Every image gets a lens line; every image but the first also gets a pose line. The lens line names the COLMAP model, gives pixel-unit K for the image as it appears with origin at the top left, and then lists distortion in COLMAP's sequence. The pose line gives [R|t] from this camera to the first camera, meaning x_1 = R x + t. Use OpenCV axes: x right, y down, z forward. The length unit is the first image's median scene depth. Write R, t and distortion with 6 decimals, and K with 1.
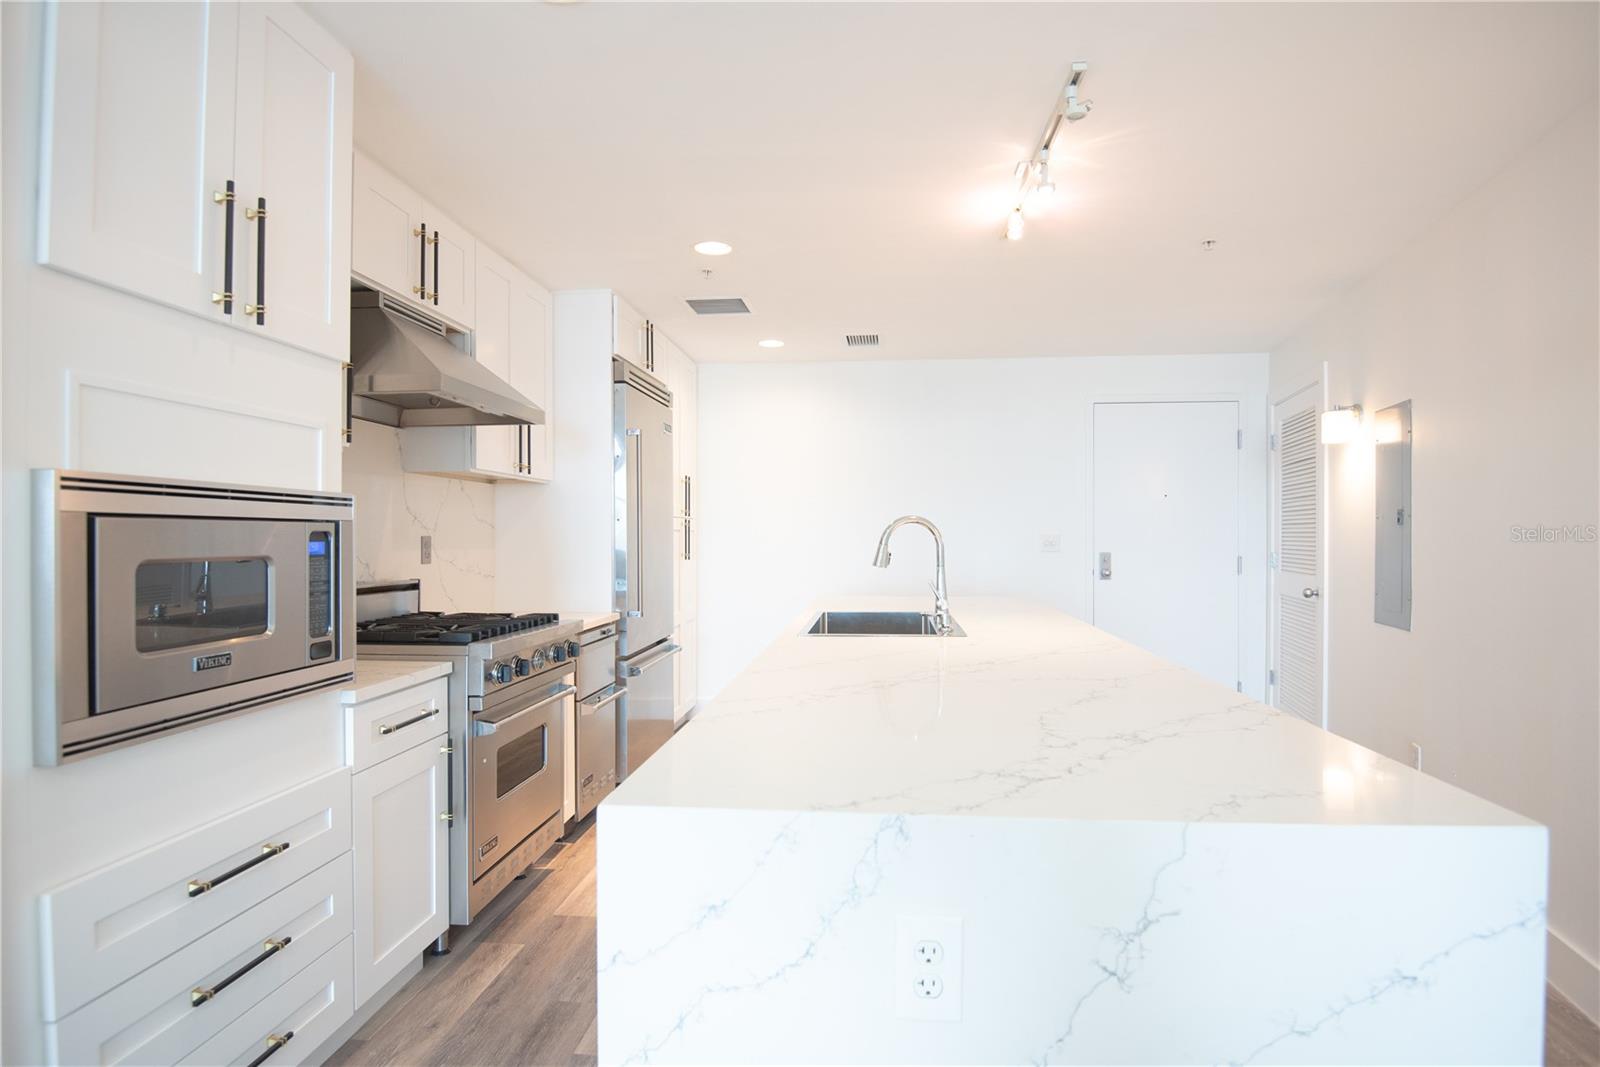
lens RADIAL K [[881.0, 0, 807.2], [0, 881.0, 526.3], [0, 0, 1]] dist [-0.011477, -0.010040]
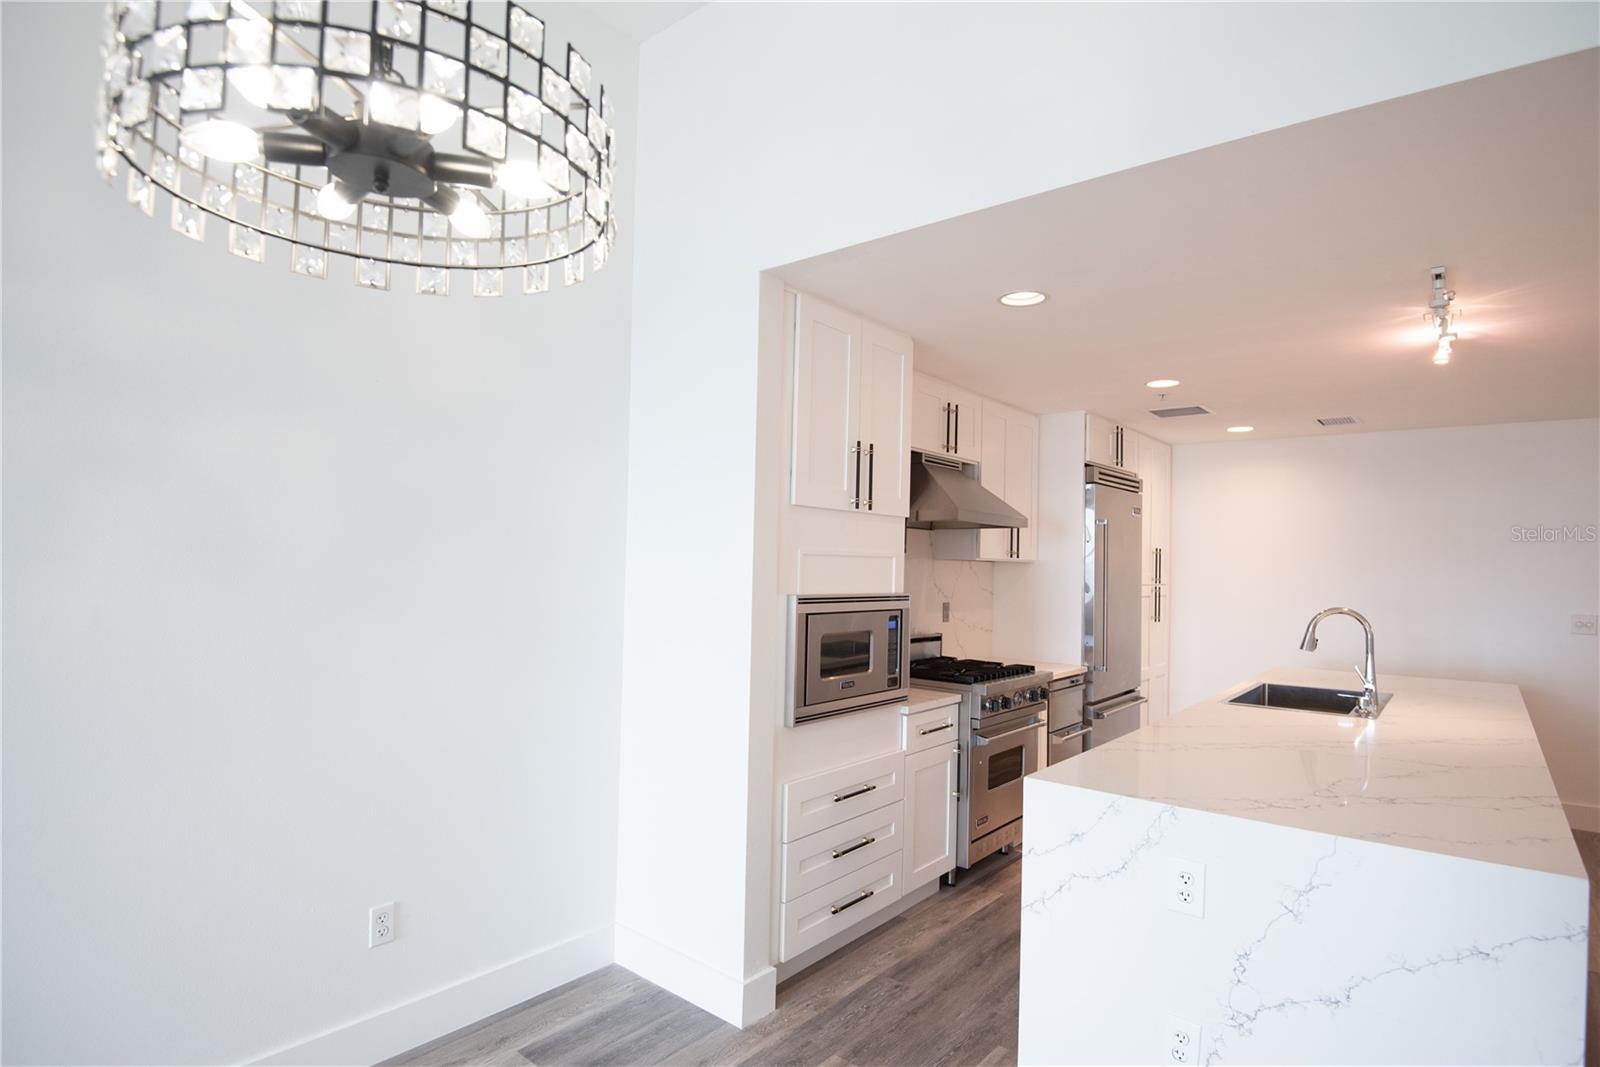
lens RADIAL K [[881.0, 0, 805.2], [0, 881.0, 503.8], [0, 0, 1]] dist [-0.011477, -0.010040]
pose [[0.845003, -0.004984, -0.534738, 0.171492], [-0.027760, 0.998200, -0.053170, -0.080839], [0.534040, 0.059773, 0.843343, -0.419691]]
